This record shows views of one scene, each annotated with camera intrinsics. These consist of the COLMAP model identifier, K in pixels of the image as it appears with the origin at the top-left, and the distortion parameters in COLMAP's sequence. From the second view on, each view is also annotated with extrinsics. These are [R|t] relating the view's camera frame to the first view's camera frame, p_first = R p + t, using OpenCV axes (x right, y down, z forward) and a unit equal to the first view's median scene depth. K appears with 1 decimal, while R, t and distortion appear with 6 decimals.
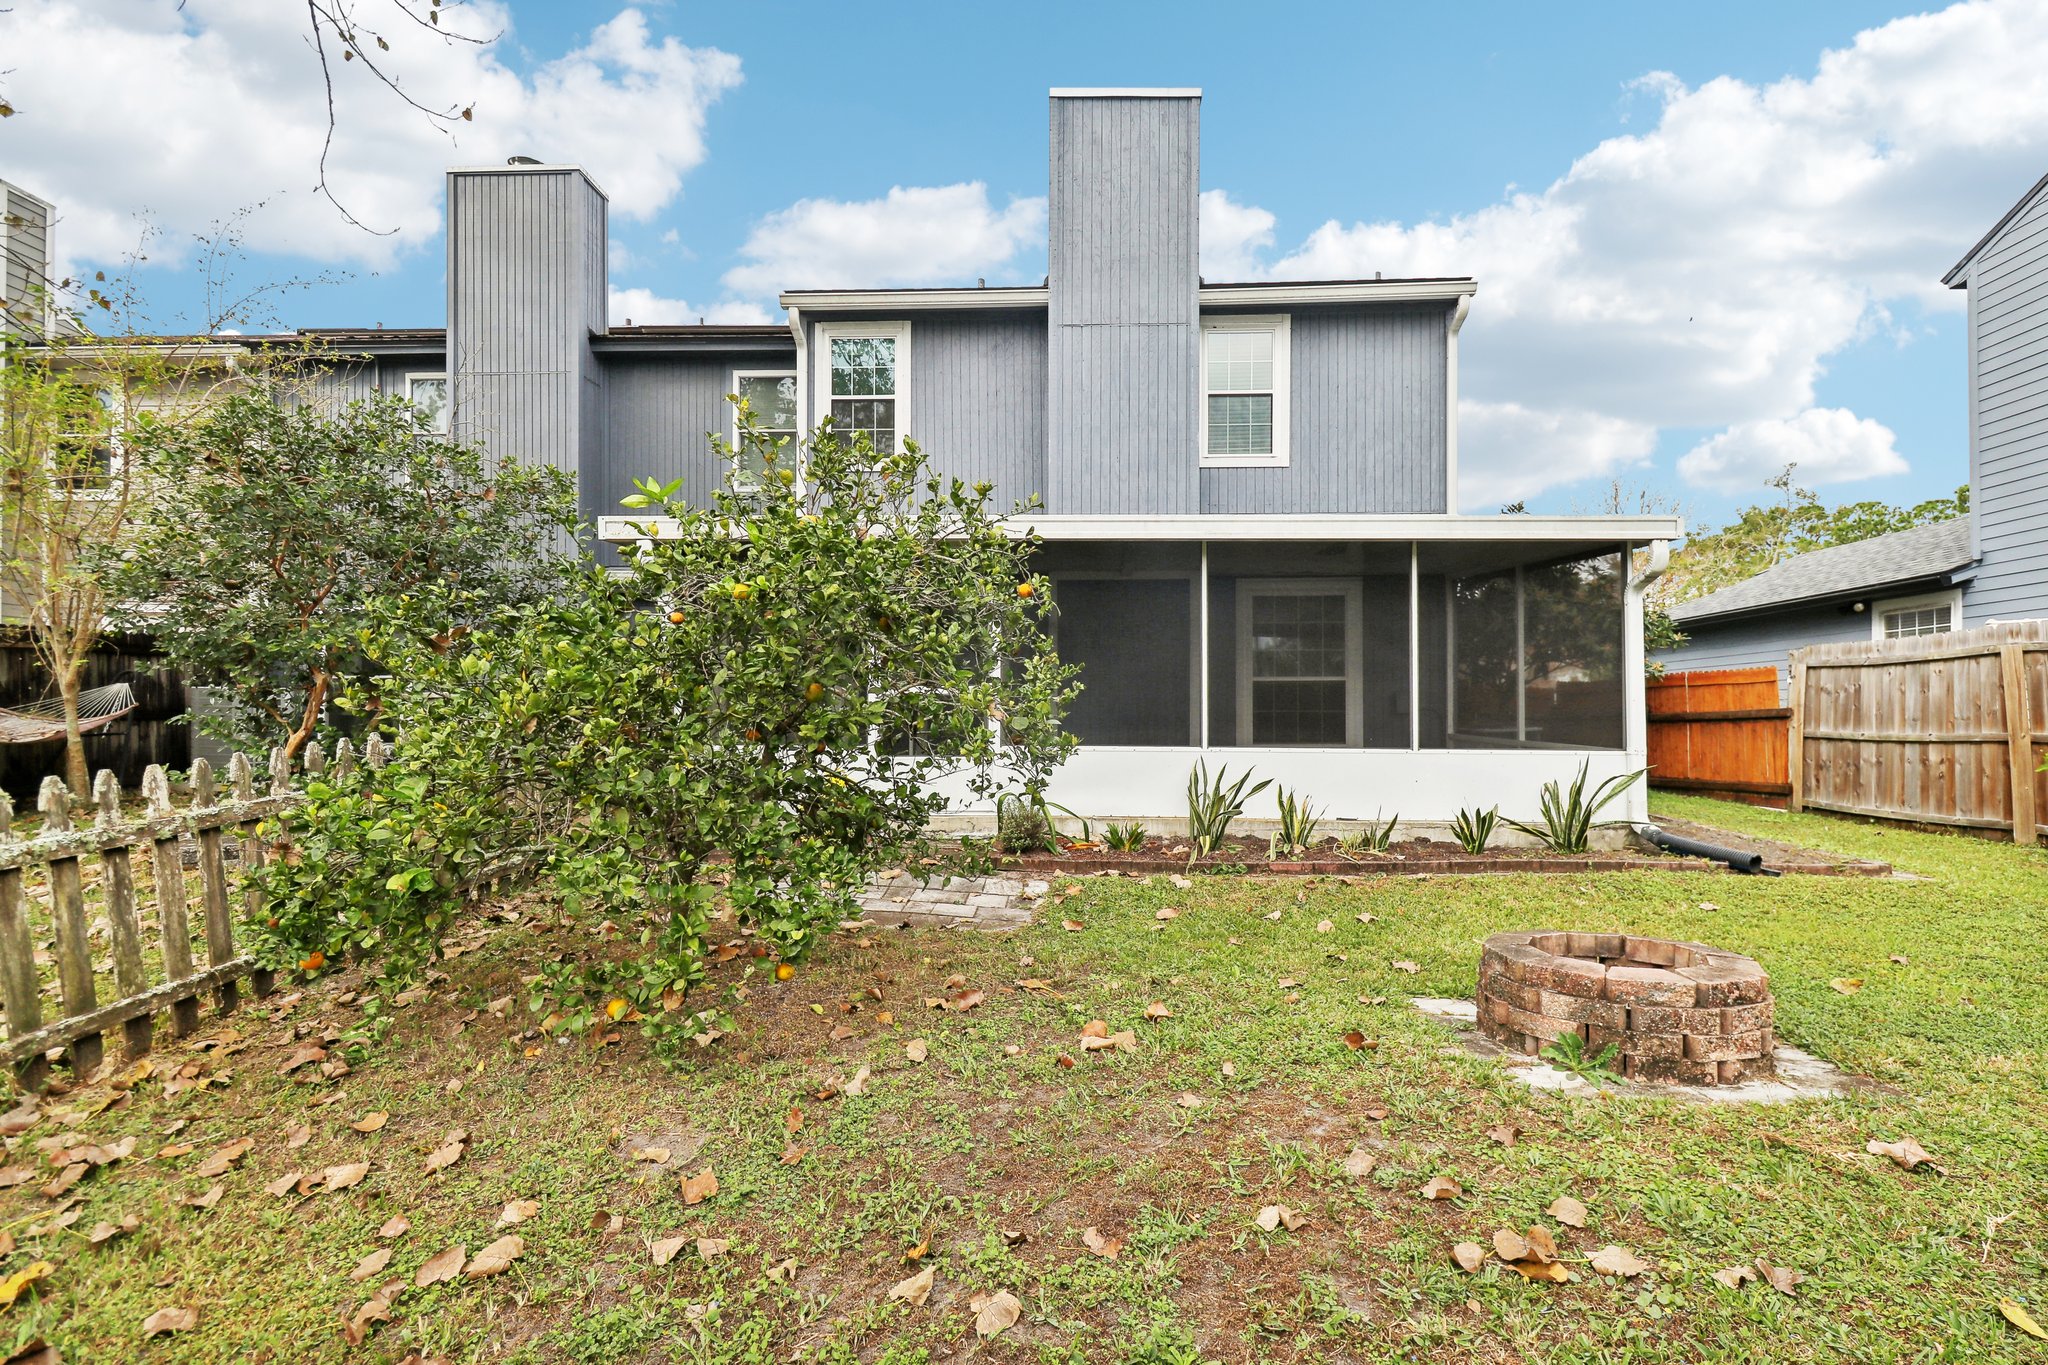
lens RADIAL K [[957.1, 0, 1040.1], [0, 957.1, 703.7], [0, 0, 1]] dist [0.012448, -0.000554]
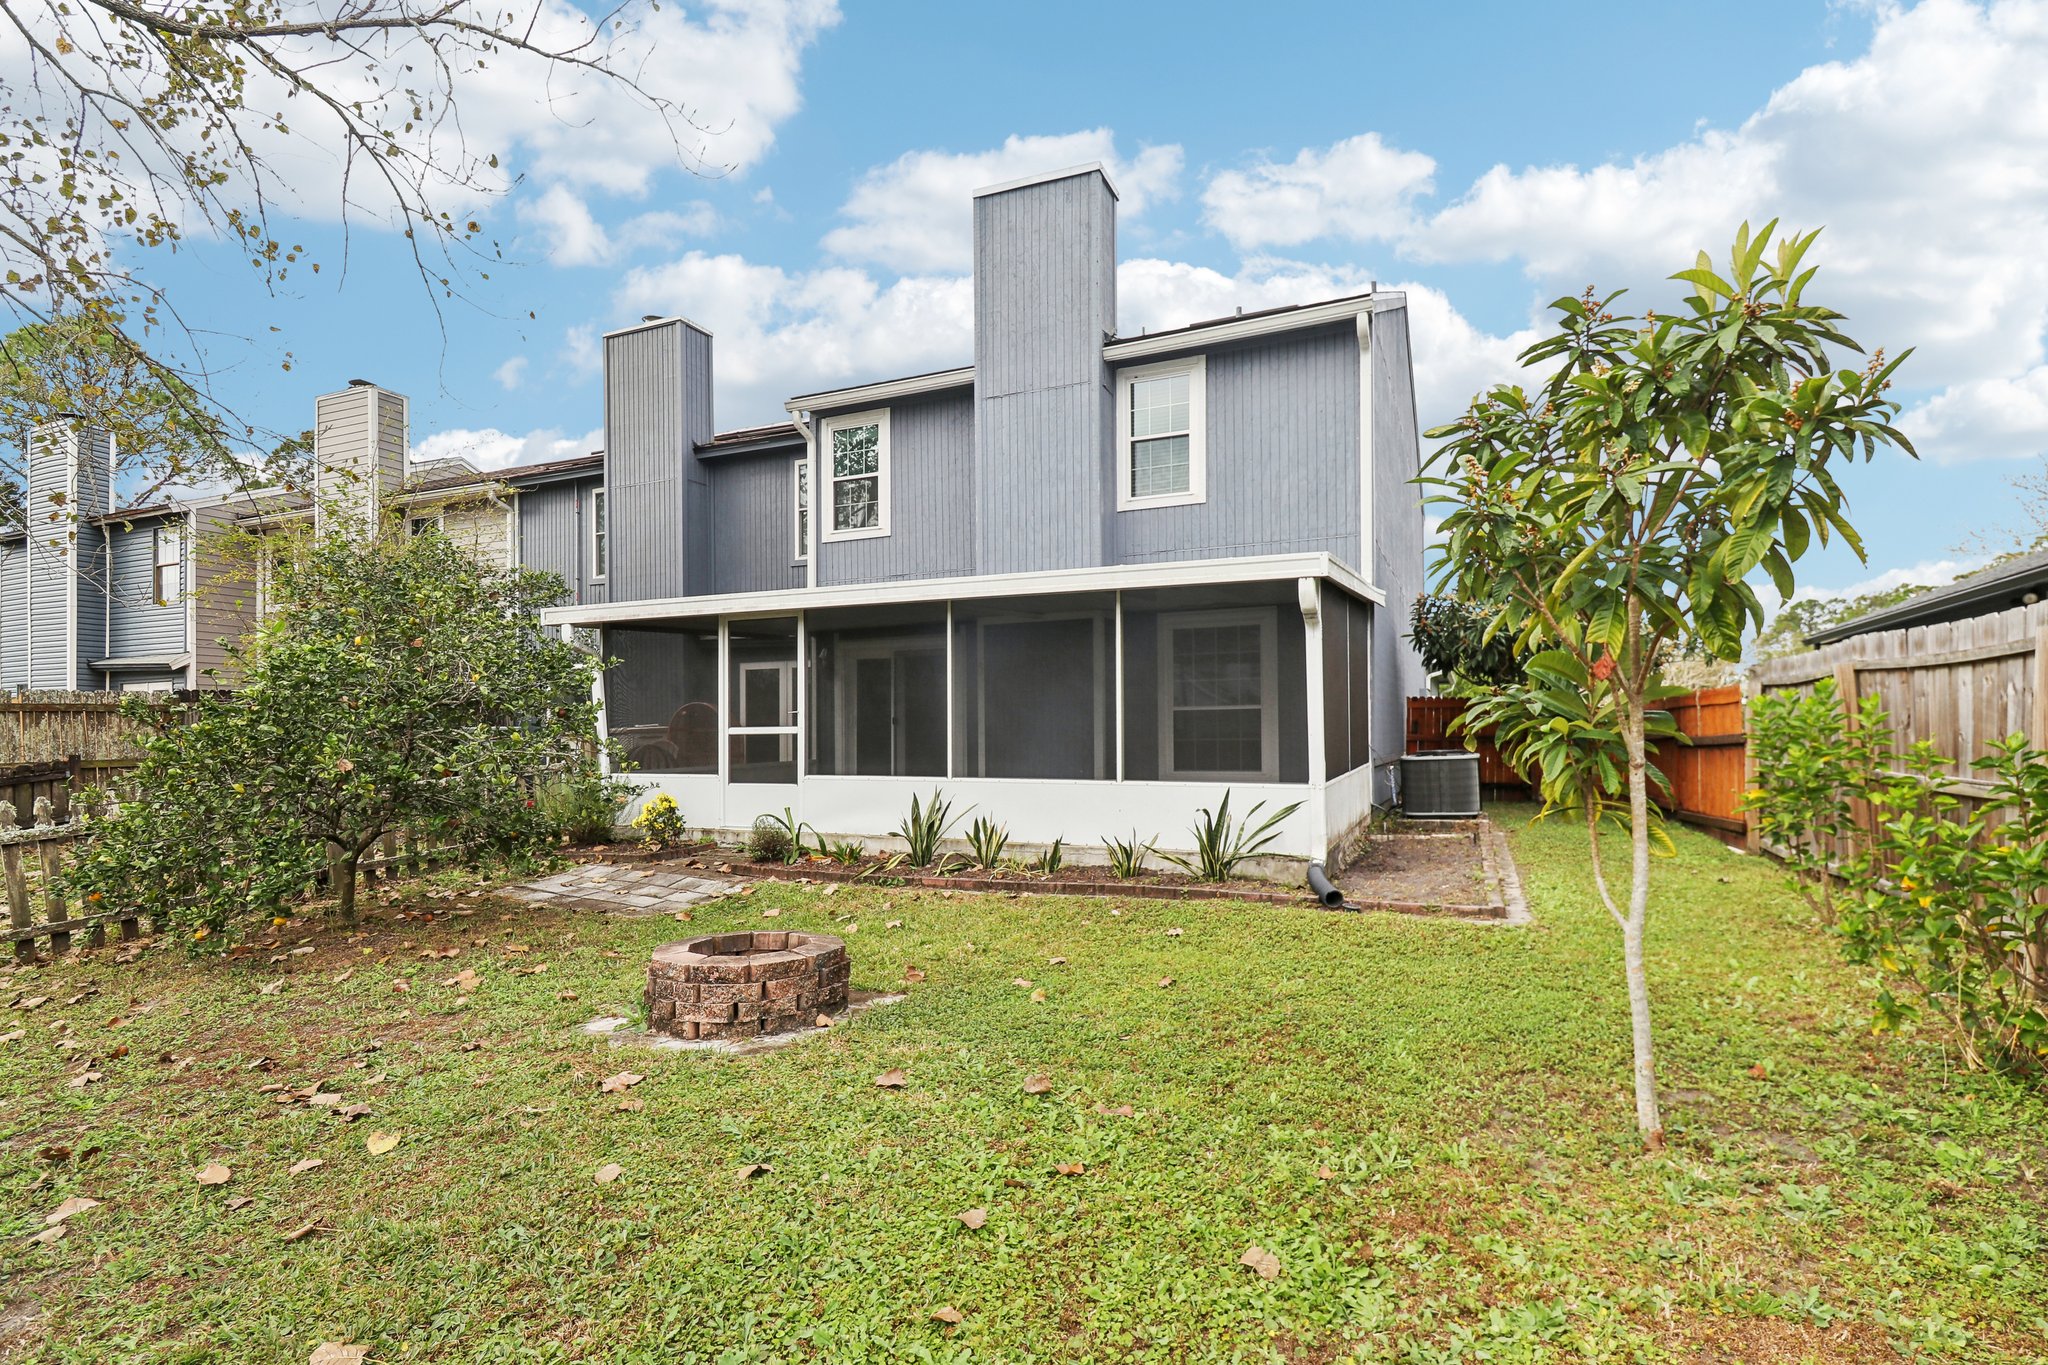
lens RADIAL K [[946.3, 0, 1030.1], [0, 946.3, 722.4], [0, 0, 1]] dist [0.015072, 0.000081]
pose [[0.934705, -0.012418, -0.355207, 0.446195], [0.013842, 0.999903, 0.001469, -0.014170], [0.355155, -0.006289, 0.934786, -0.024943]]
